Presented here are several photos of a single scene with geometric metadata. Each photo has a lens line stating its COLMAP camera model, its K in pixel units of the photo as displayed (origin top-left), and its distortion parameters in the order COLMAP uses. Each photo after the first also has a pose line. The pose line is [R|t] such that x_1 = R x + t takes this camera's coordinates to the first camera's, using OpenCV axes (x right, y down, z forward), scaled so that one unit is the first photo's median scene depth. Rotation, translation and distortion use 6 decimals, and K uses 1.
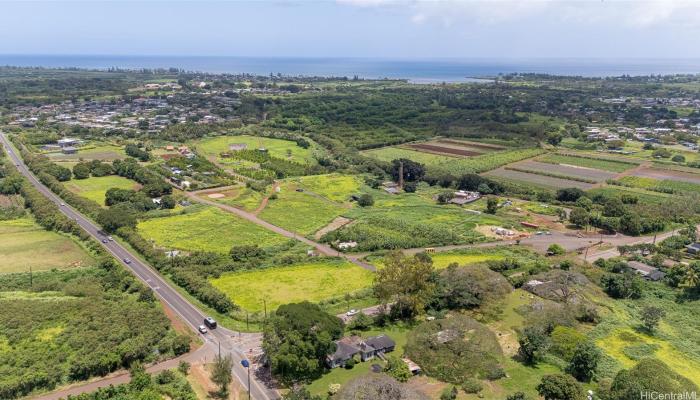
lens RADIAL K [[524.9, 0, 350.0], [0, 524.9, 200.0], [0, 0, 1]] dist [0.053392, -0.006783]
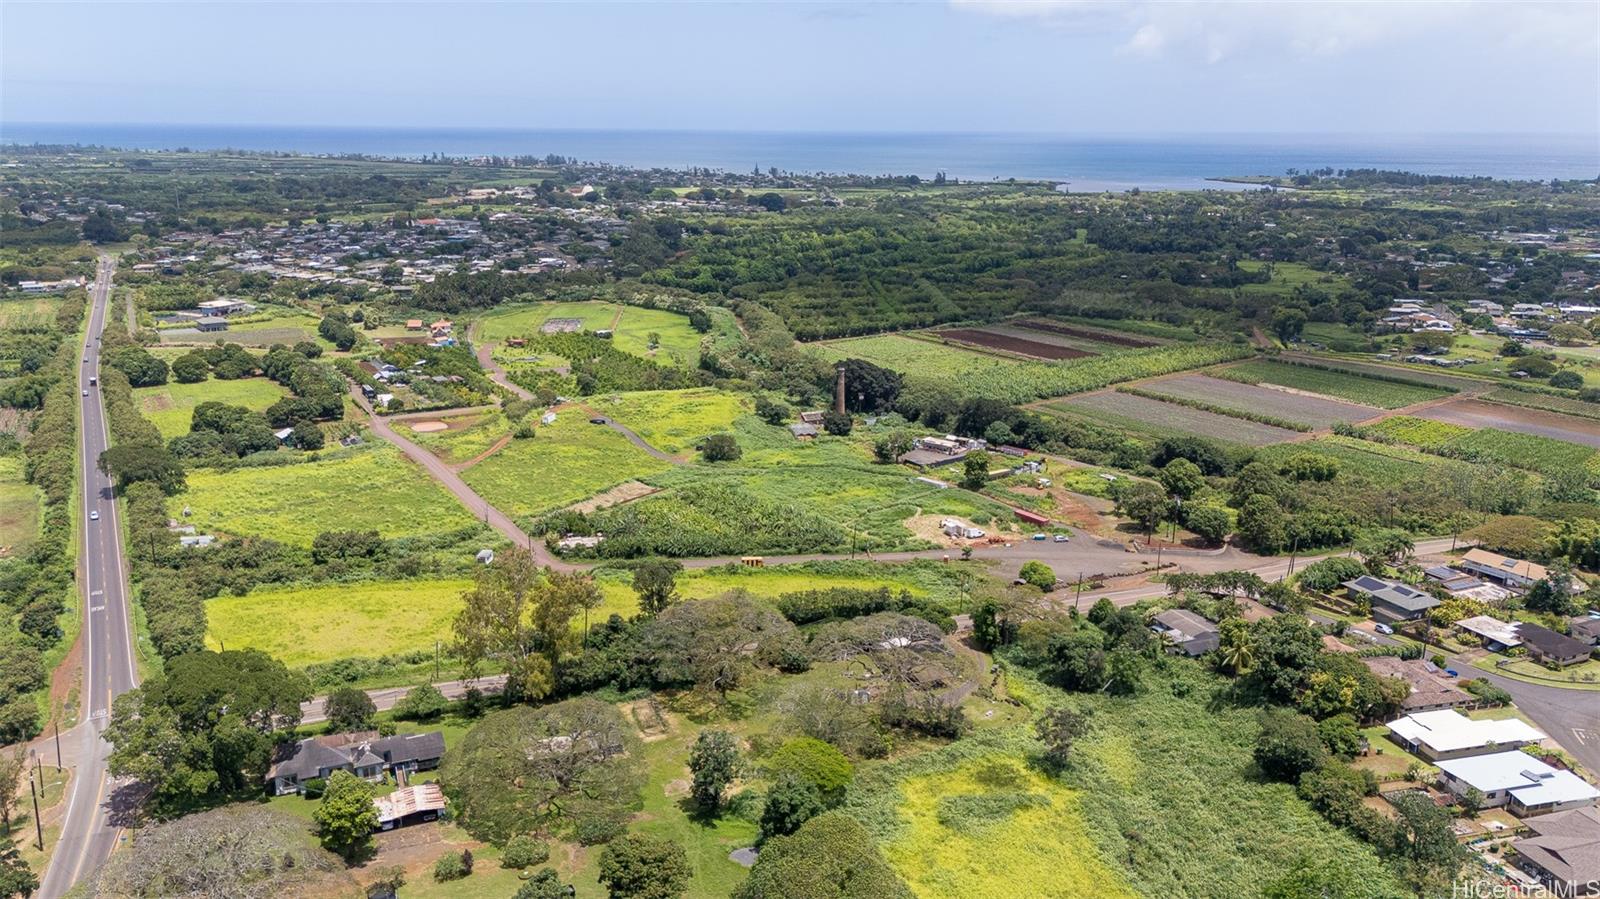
lens RADIAL K [[1175.4, 0, 801.8], [0, 1175.4, 453.9], [0, 0, 1]] dist [0.078605, -0.075754]
pose [[0.989598, 0.039571, -0.138313, 0.159951], [-0.039415, 0.999215, 0.003866, -0.000933], [0.138357, 0.001626, 0.990381, 0.006687]]
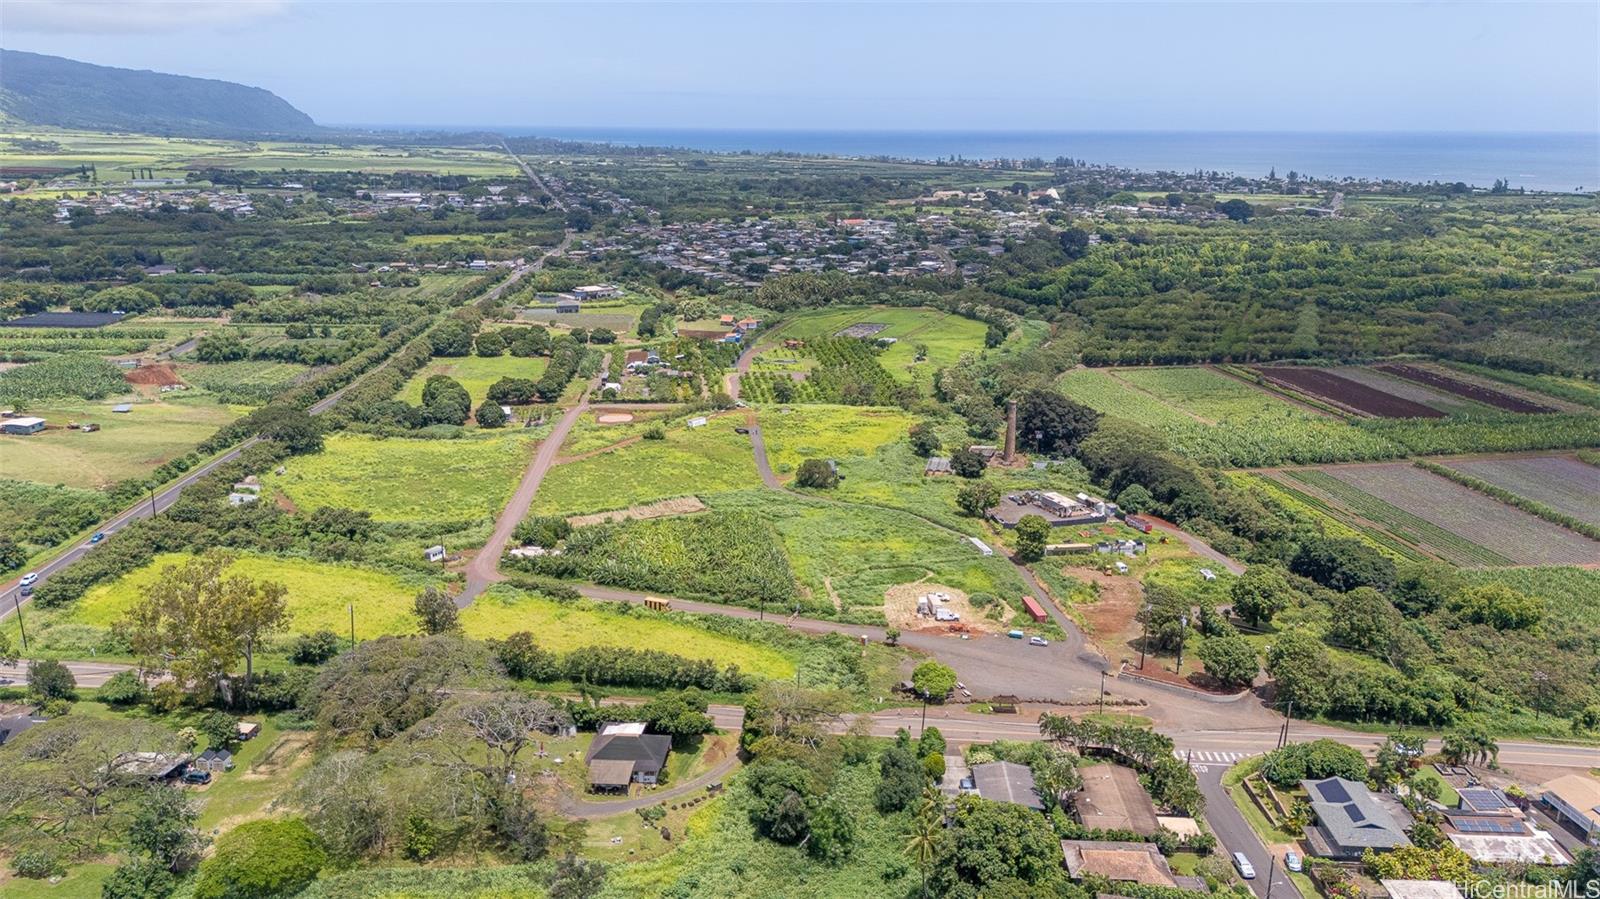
lens RADIAL K [[1175.4, 0, 801.8], [0, 1175.4, 453.9], [0, 0, 1]] dist [0.078605, -0.075754]
pose [[0.824467, 0.152779, -0.544897, 0.351418], [-0.153136, 0.987176, 0.045080, -0.037246], [0.544796, 0.046277, 0.837291, 0.143513]]
